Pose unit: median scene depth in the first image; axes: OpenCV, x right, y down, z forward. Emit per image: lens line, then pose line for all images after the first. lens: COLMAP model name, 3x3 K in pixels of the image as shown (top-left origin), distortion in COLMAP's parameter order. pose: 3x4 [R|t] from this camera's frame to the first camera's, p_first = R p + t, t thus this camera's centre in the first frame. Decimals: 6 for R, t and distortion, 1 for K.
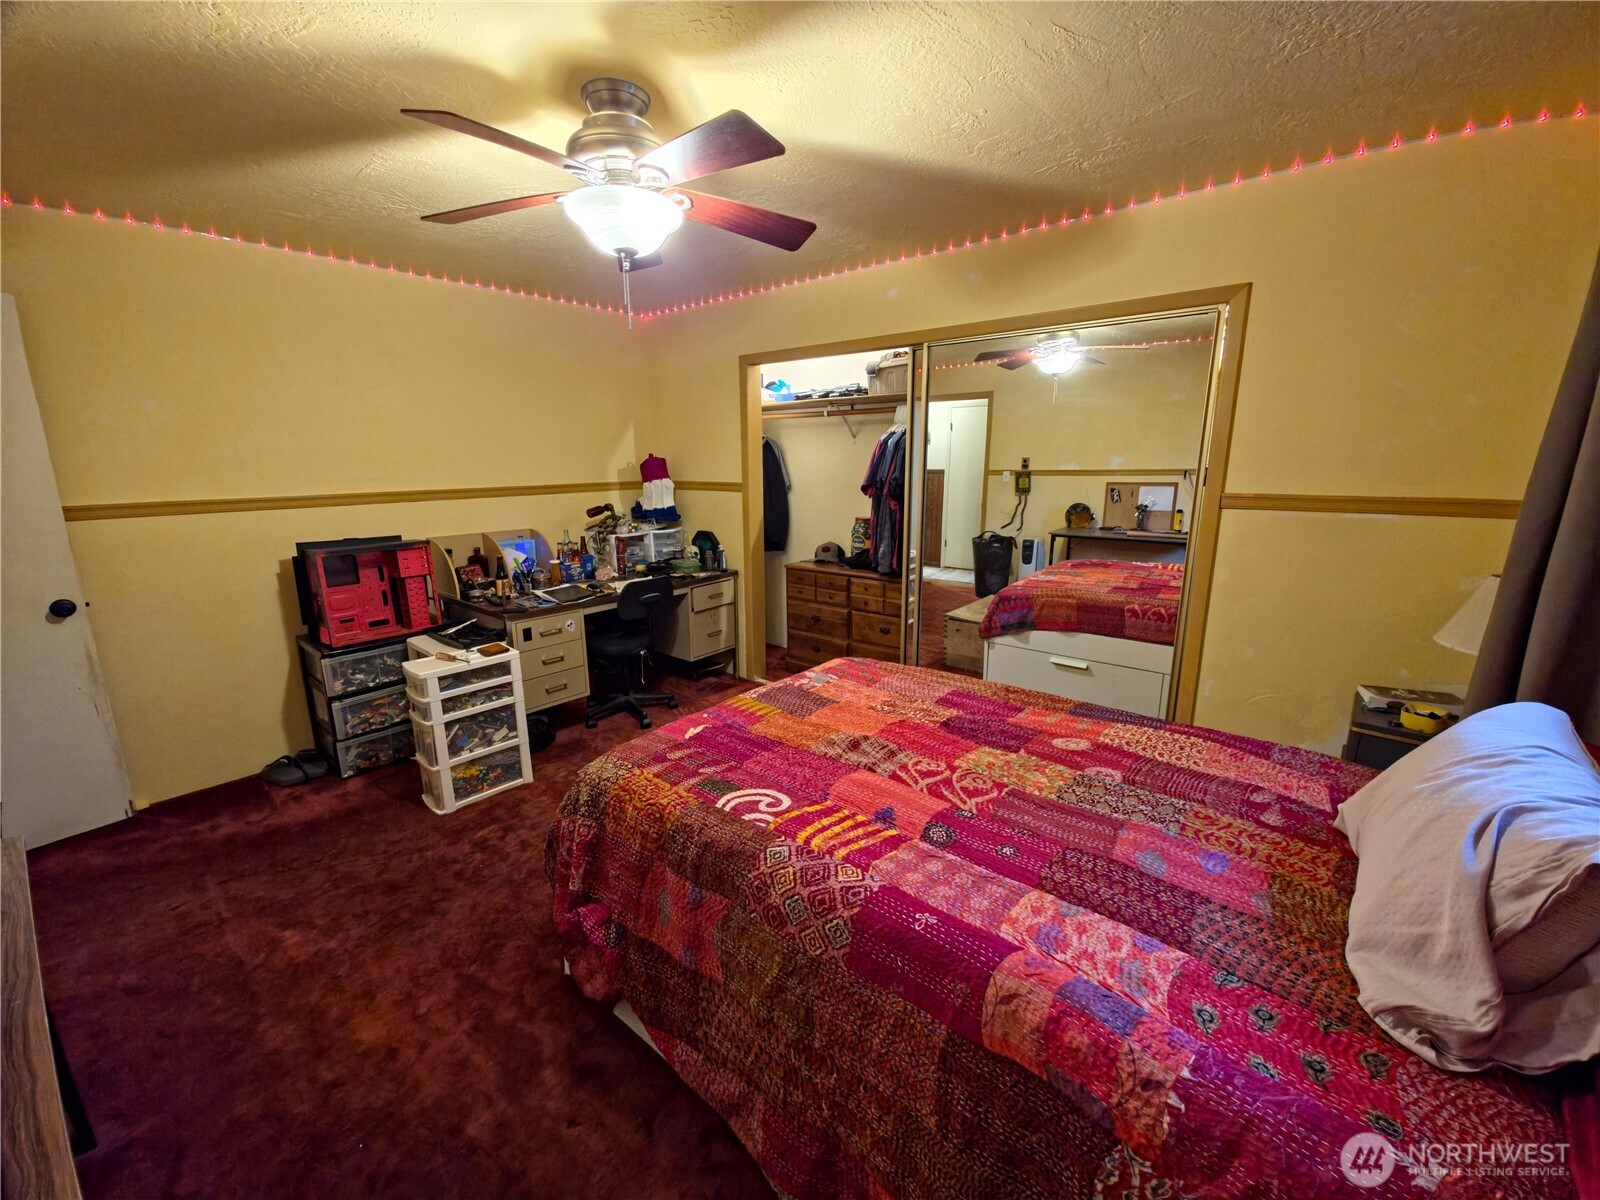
lens RADIAL K [[667.9, 0, 801.2], [0, 667.9, 597.5], [0, 0, 1]] dist [0.016903, -0.010084]
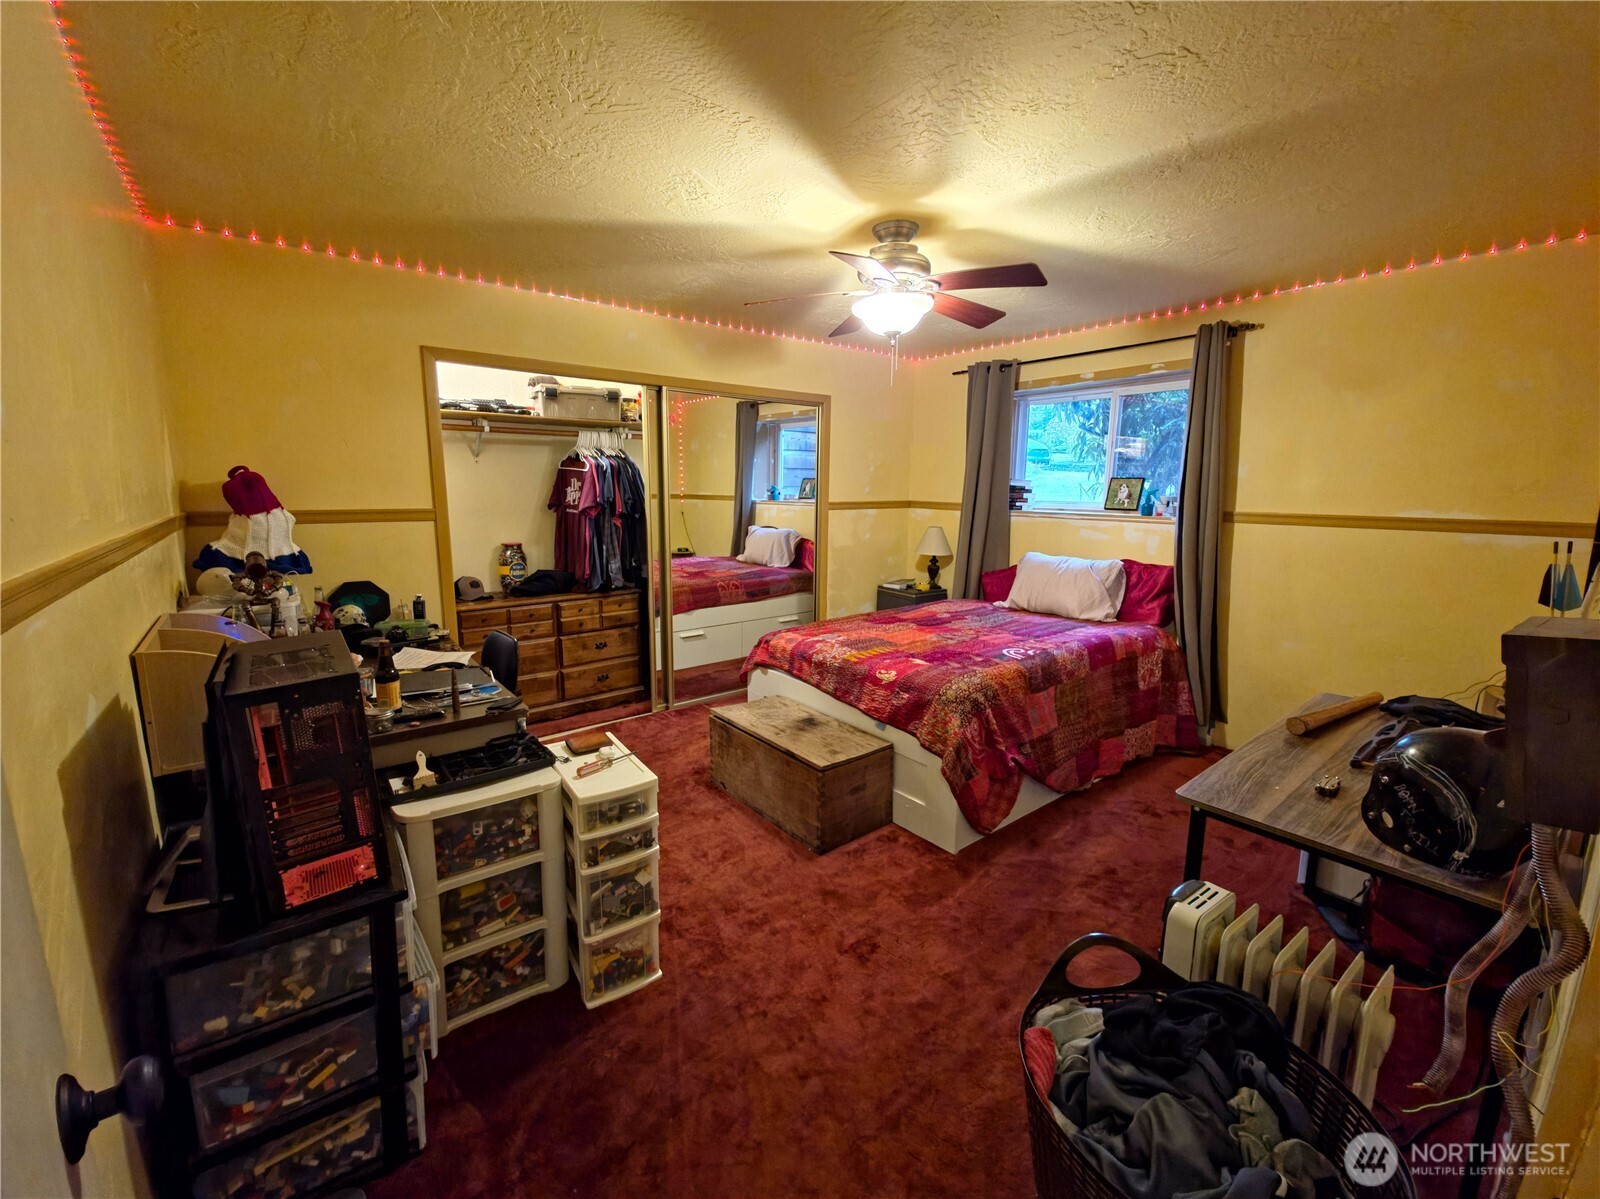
lens RADIAL K [[667.9, 0, 801.2], [0, 667.9, 597.0], [0, 0, 1]] dist [0.016903, -0.010084]
pose [[0.170918, -0.151888, 0.973508, -0.807635], [0.197541, 0.973267, 0.117168, -0.081642], [-0.965279, 0.172282, 0.196353, 0.467260]]
